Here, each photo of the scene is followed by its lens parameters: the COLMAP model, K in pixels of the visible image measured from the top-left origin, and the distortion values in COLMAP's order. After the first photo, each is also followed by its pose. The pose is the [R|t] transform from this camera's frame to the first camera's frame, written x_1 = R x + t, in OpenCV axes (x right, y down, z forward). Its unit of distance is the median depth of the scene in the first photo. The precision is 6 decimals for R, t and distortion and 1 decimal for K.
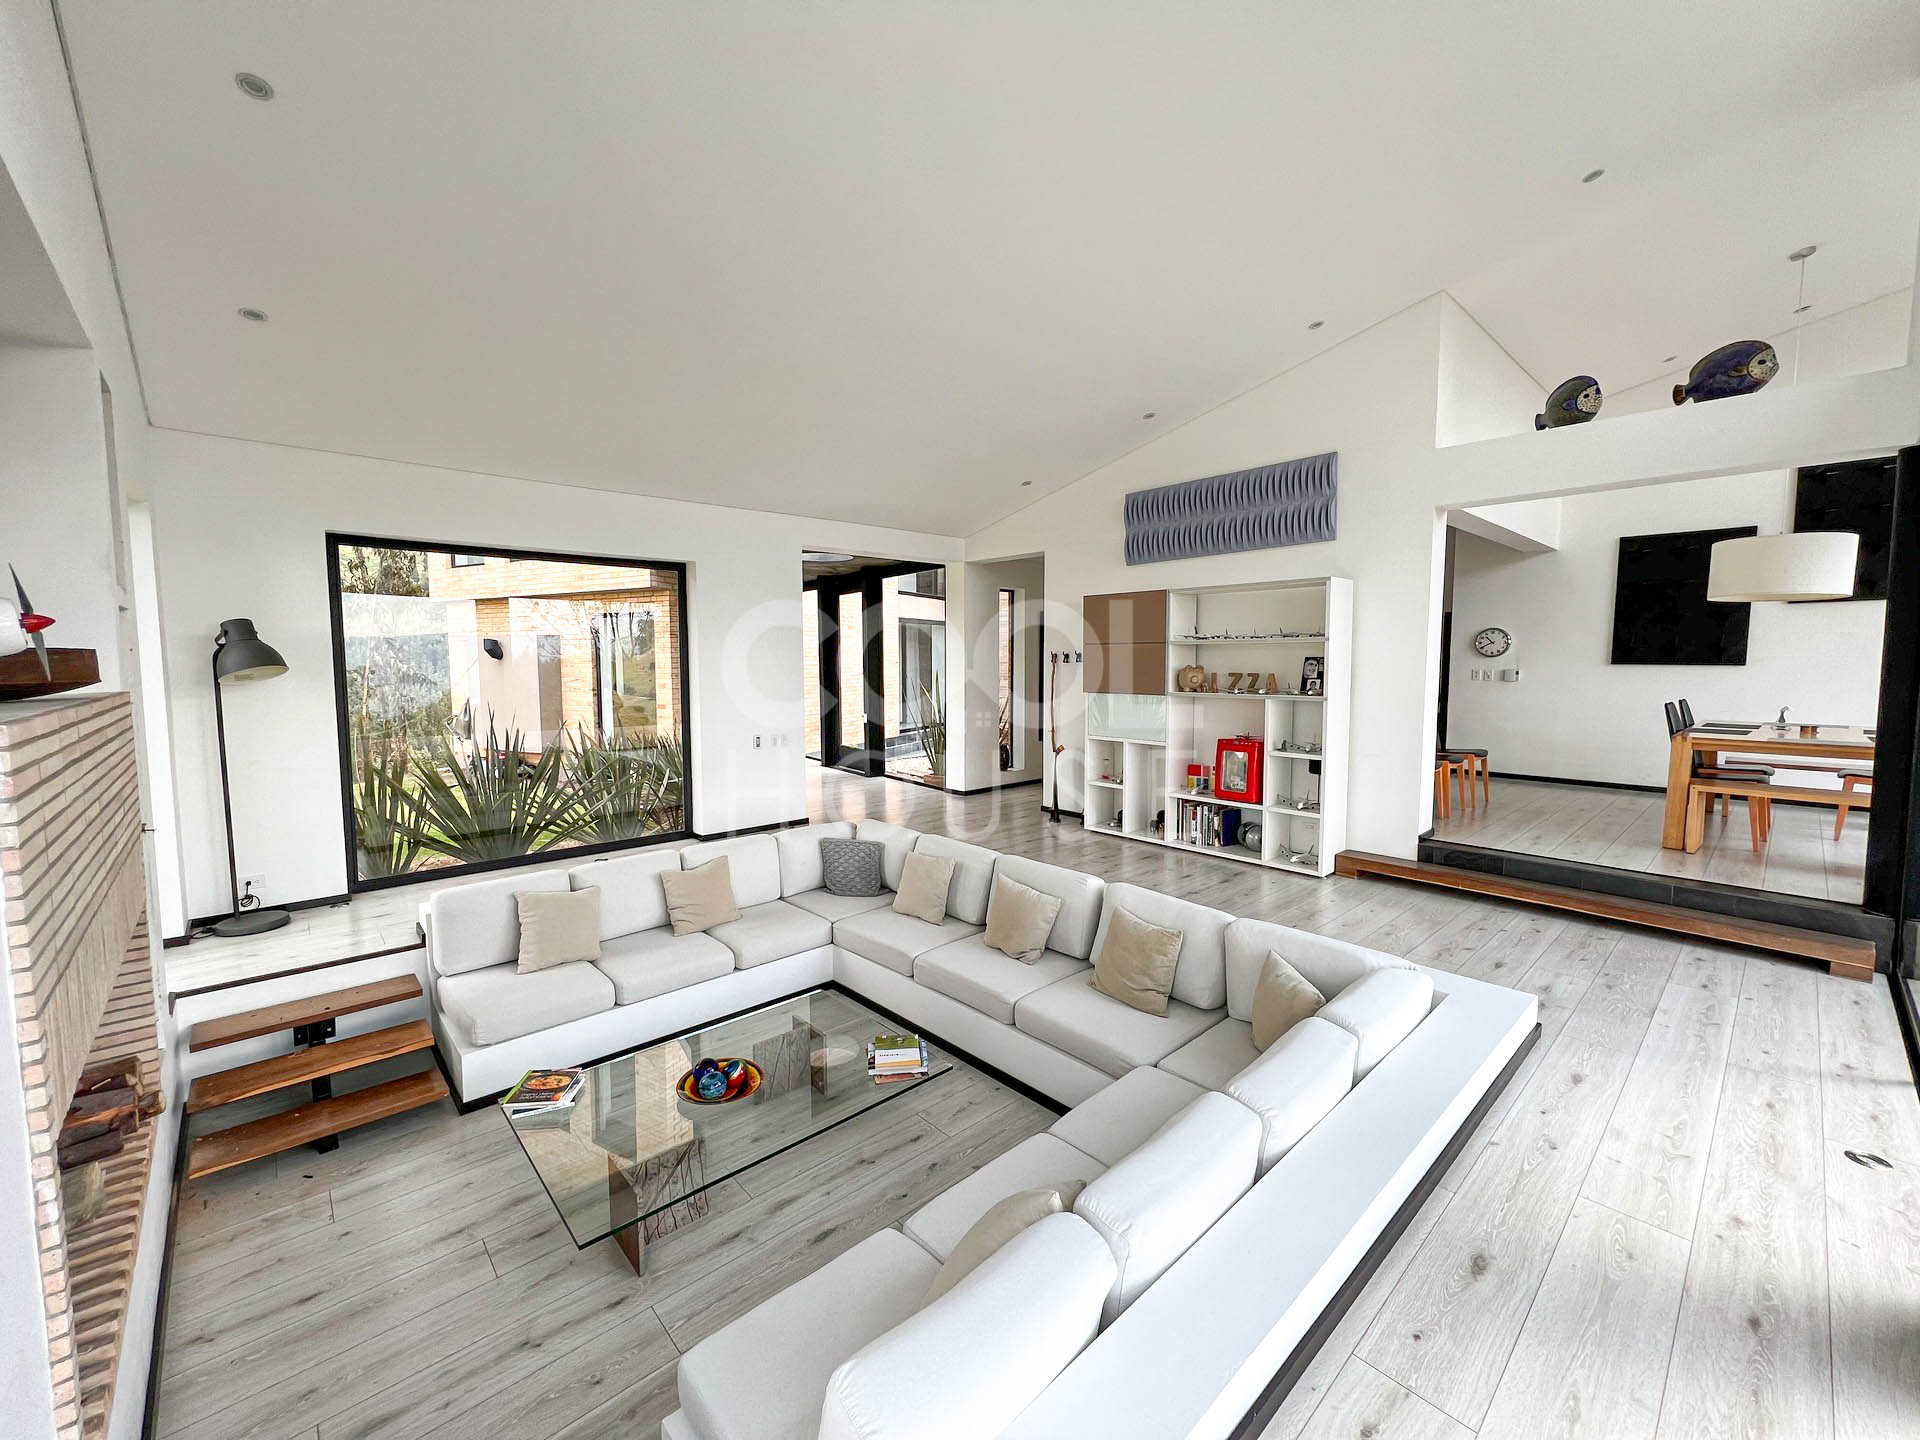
lens RADIAL K [[776.4, 0, 944.5], [0, 776.4, 718.9], [0, 0, 1]] dist [0.000939, 0.000035]
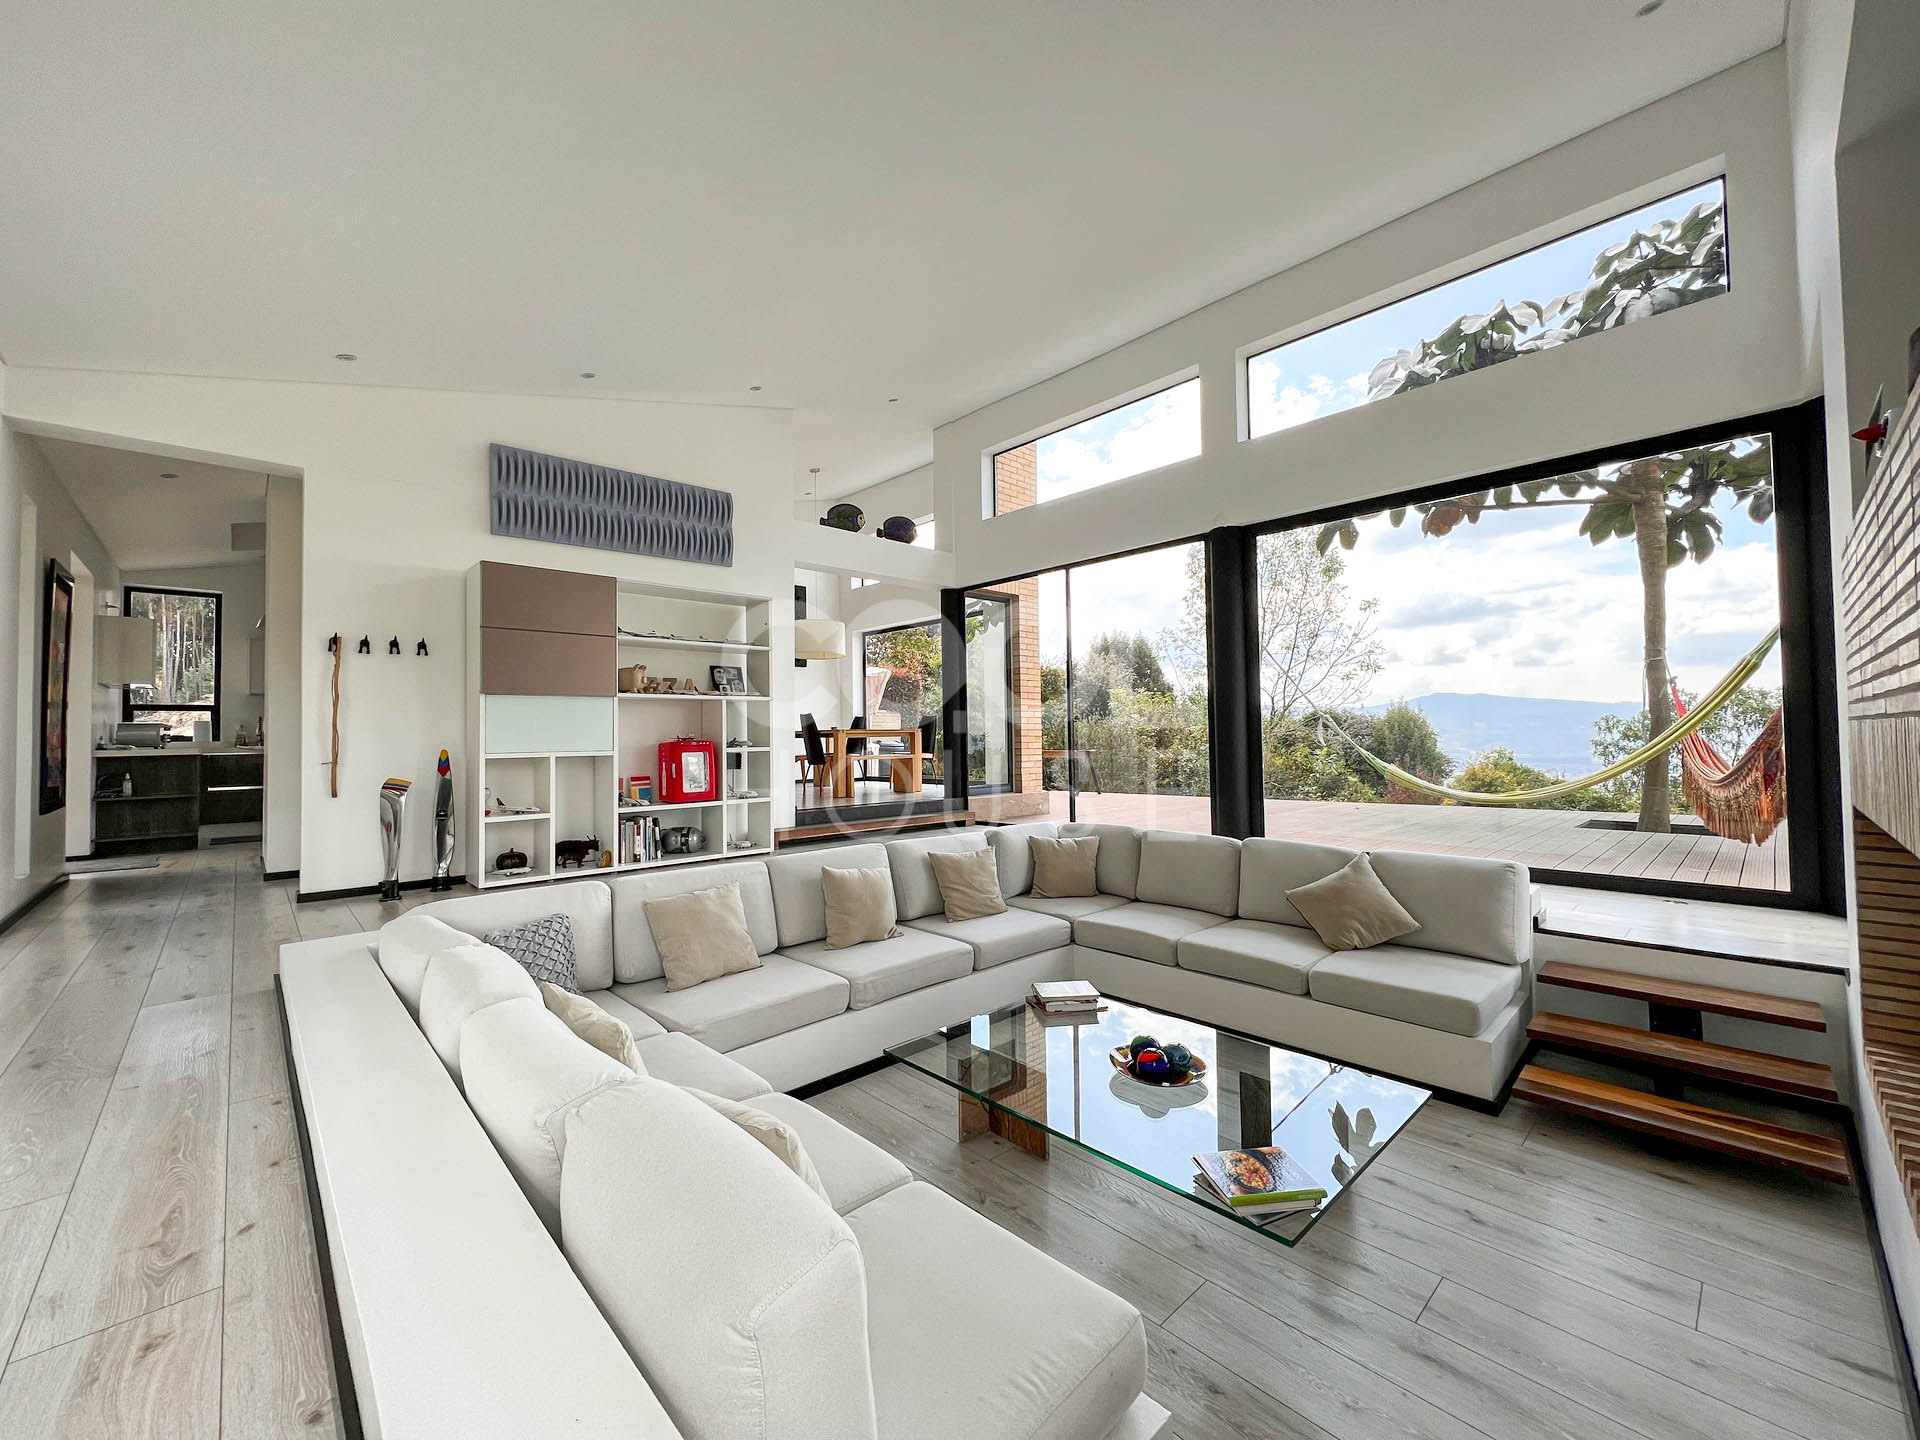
lens RADIAL K [[776.4, 0, 960.6], [0, 776.4, 721.2], [0, 0, 1]] dist [0.000939, 0.000035]
pose [[-0.028211, 0.022885, 0.999340, -0.651095], [0.091670, 0.995584, -0.020211, 0.054749], [-0.995390, 0.091039, -0.030185, 0.692862]]
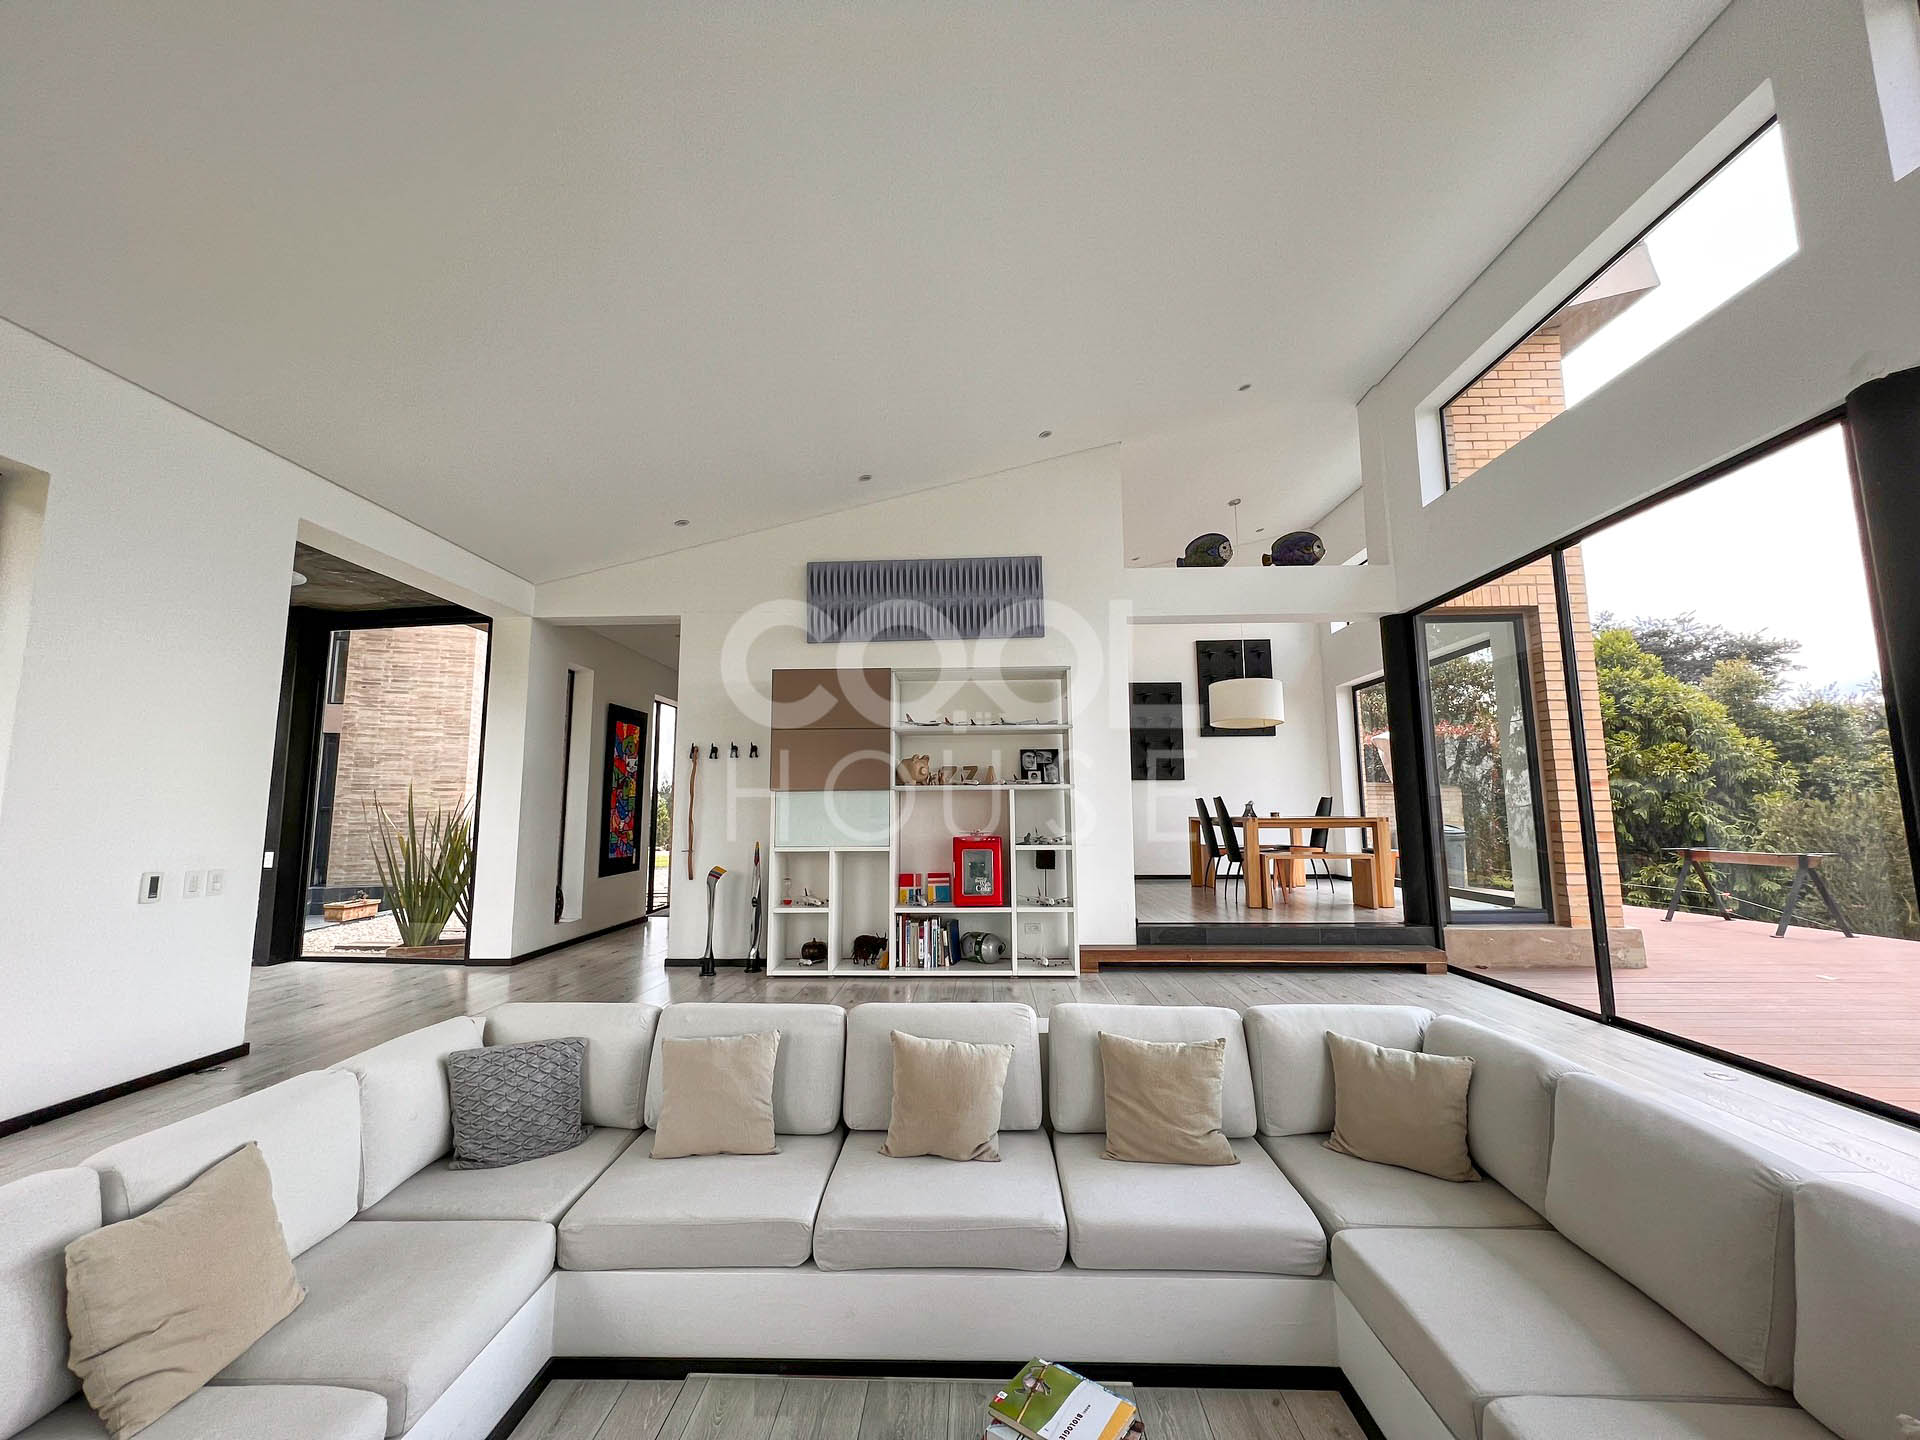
lens RADIAL K [[776.4, 0, 952.0], [0, 776.4, 716.5], [0, 0, 1]] dist [0.000939, 0.000035]
pose [[0.693153, 0.087089, 0.715510, -0.304364], [0.060892, 0.982050, -0.178521, 0.050096], [-0.718214, 0.167311, 0.675408, 0.395450]]
